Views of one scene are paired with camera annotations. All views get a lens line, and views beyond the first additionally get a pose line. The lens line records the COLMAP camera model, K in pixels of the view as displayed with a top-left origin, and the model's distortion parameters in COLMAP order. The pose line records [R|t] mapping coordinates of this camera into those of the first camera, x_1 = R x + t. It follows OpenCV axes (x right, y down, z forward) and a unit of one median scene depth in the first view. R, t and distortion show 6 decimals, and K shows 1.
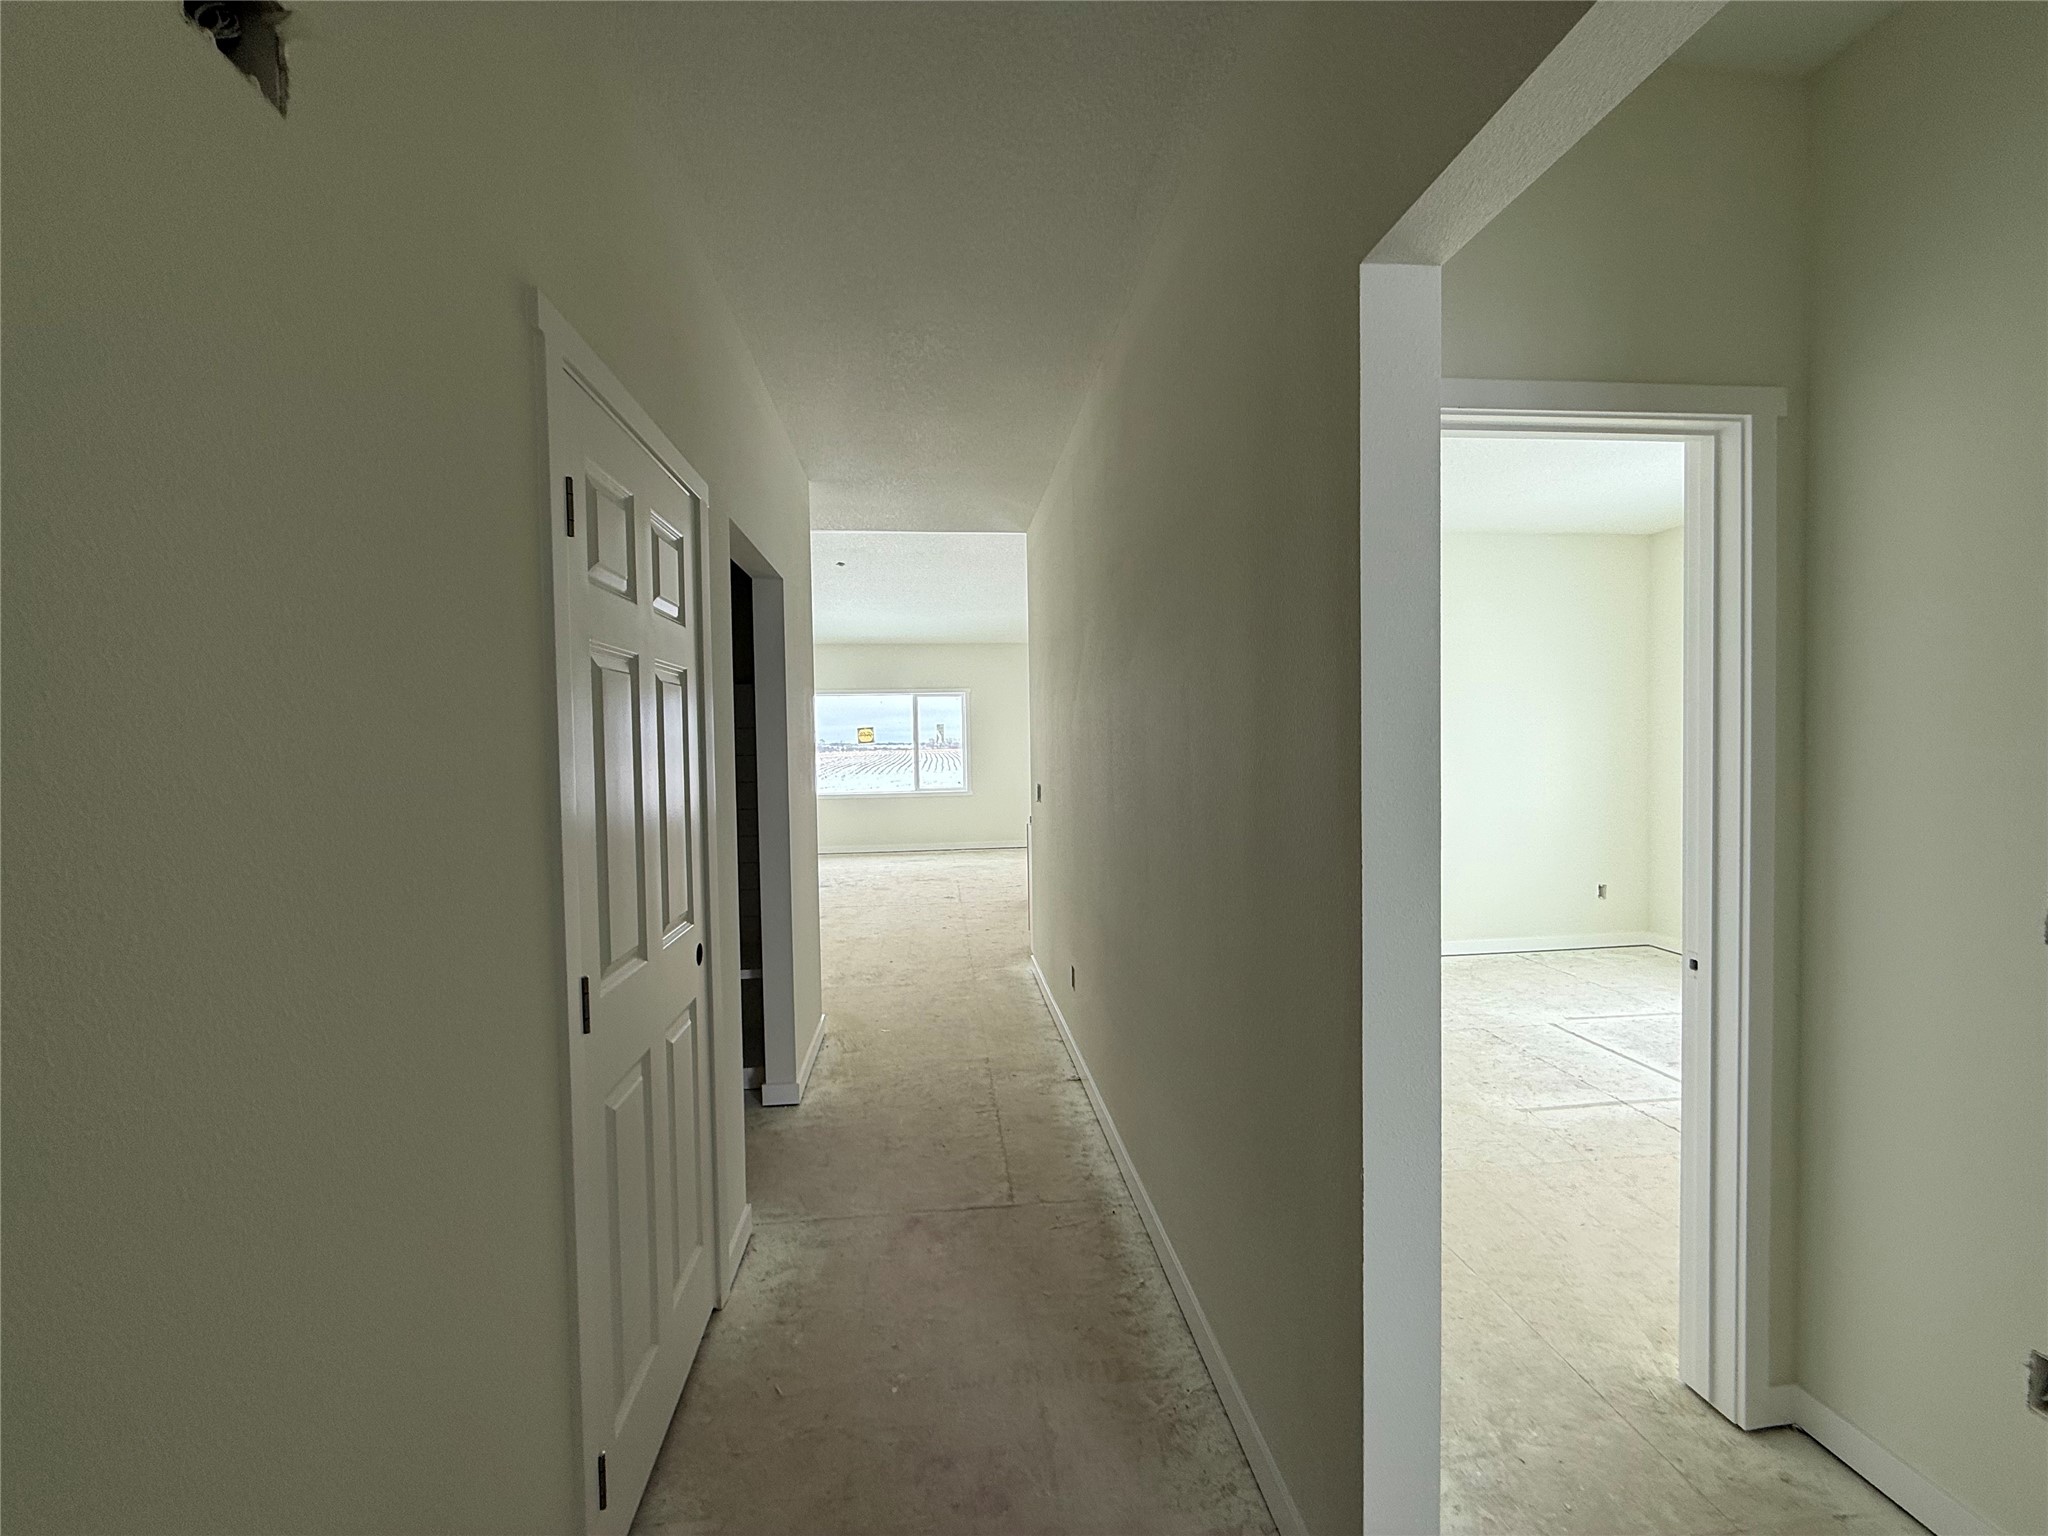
lens RADIAL K [[814.4, 0, 1019.7], [0, 814.4, 762.4], [0, 0, 1]] dist [-0.001351, -0.000044]
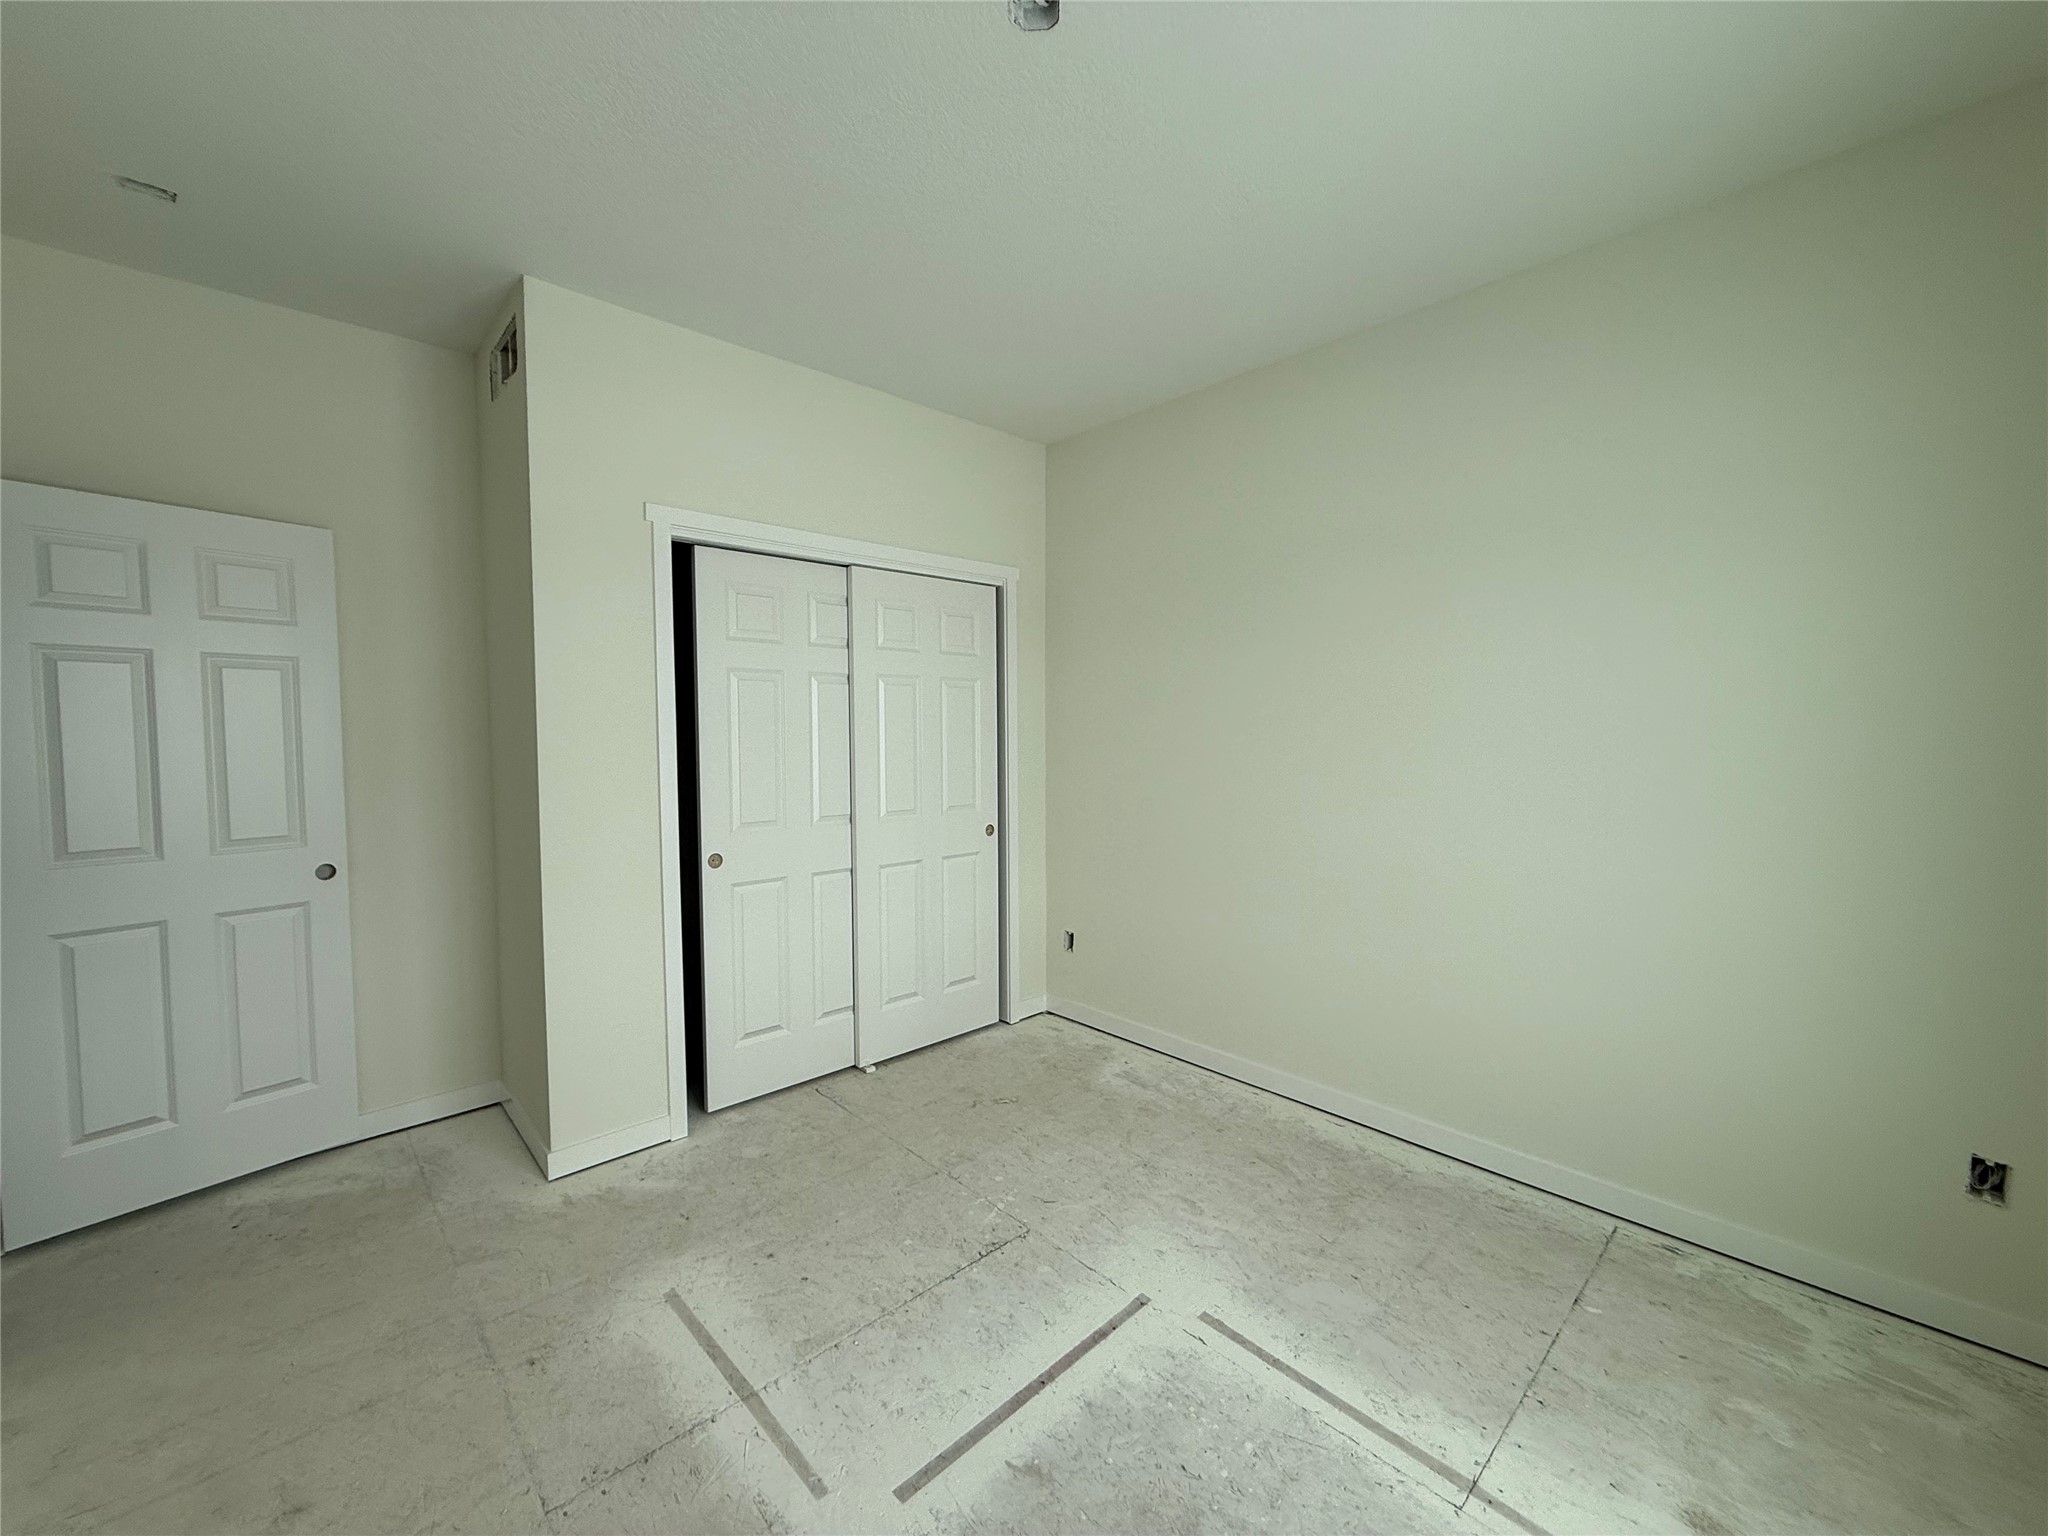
lens RADIAL K [[814.4, 0, 1031.8], [0, 814.4, 760.4], [0, 0, 1]] dist [-0.001351, -0.000044]
pose [[0.604015, 0.054174, -0.795130, 0.973664], [-0.027189, 0.998507, 0.047377, -0.033299], [0.796509, -0.006997, 0.604586, 0.628695]]
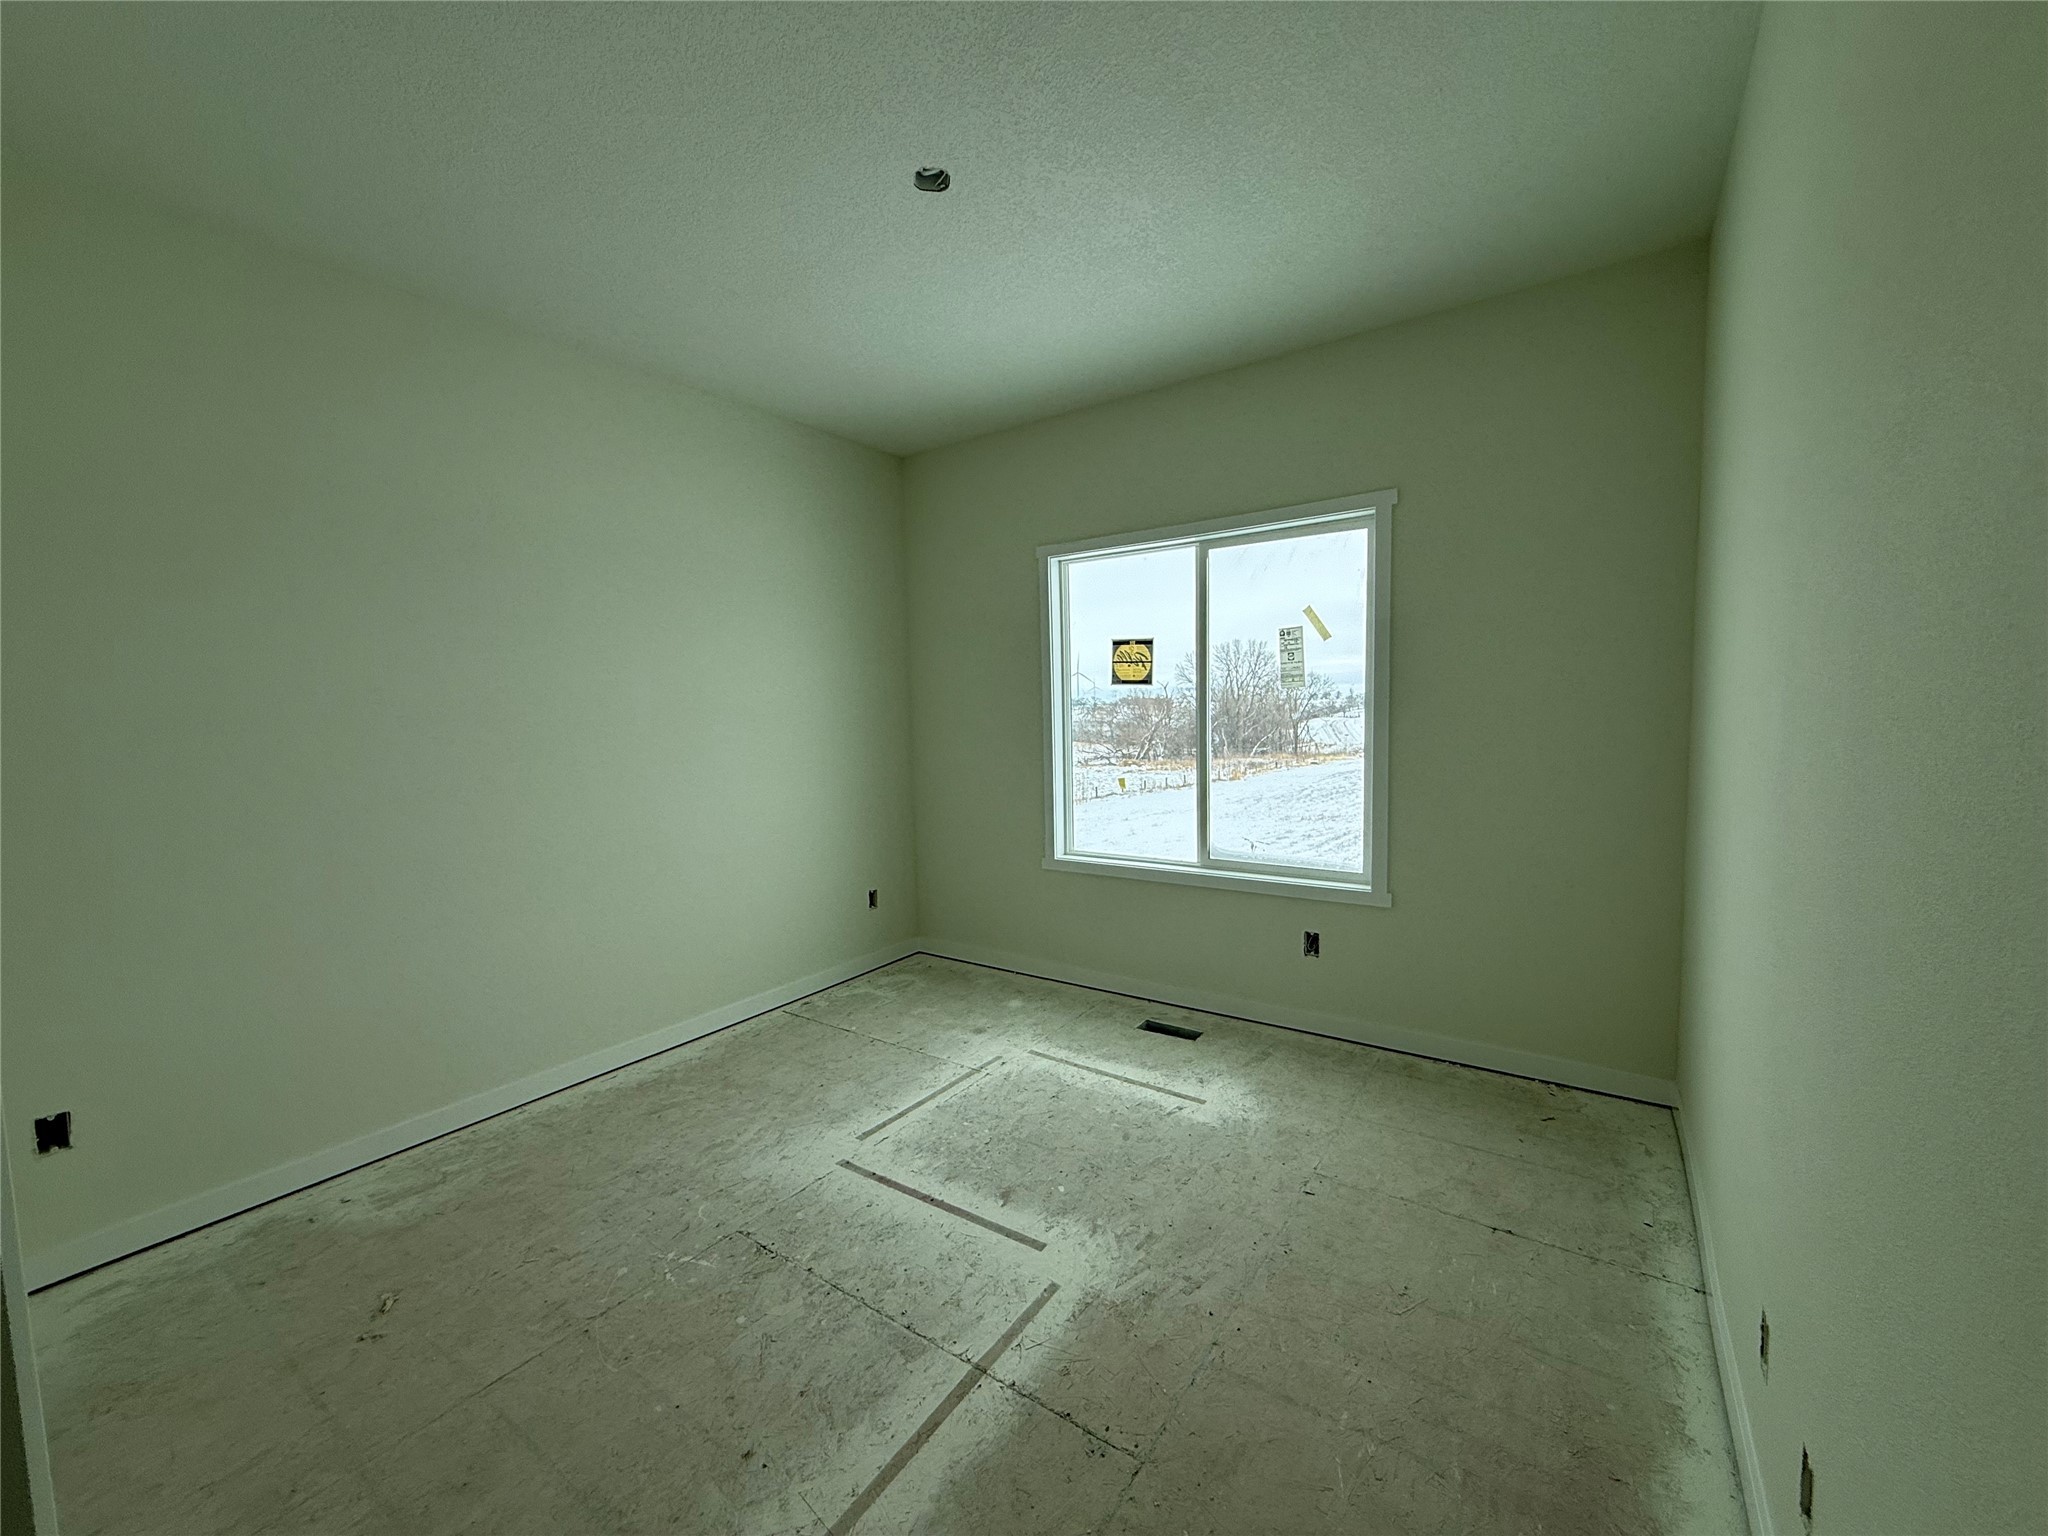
lens RADIAL K [[814.4, 0, 1034.9], [0, 814.4, 762.5], [0, 0, 1]] dist [-0.001351, -0.000044]
pose [[0.648337, -0.044109, 0.760075, 0.283492], [0.023007, 0.999000, 0.038349, -0.004953], [-0.761006, -0.007376, 0.648703, 0.476089]]
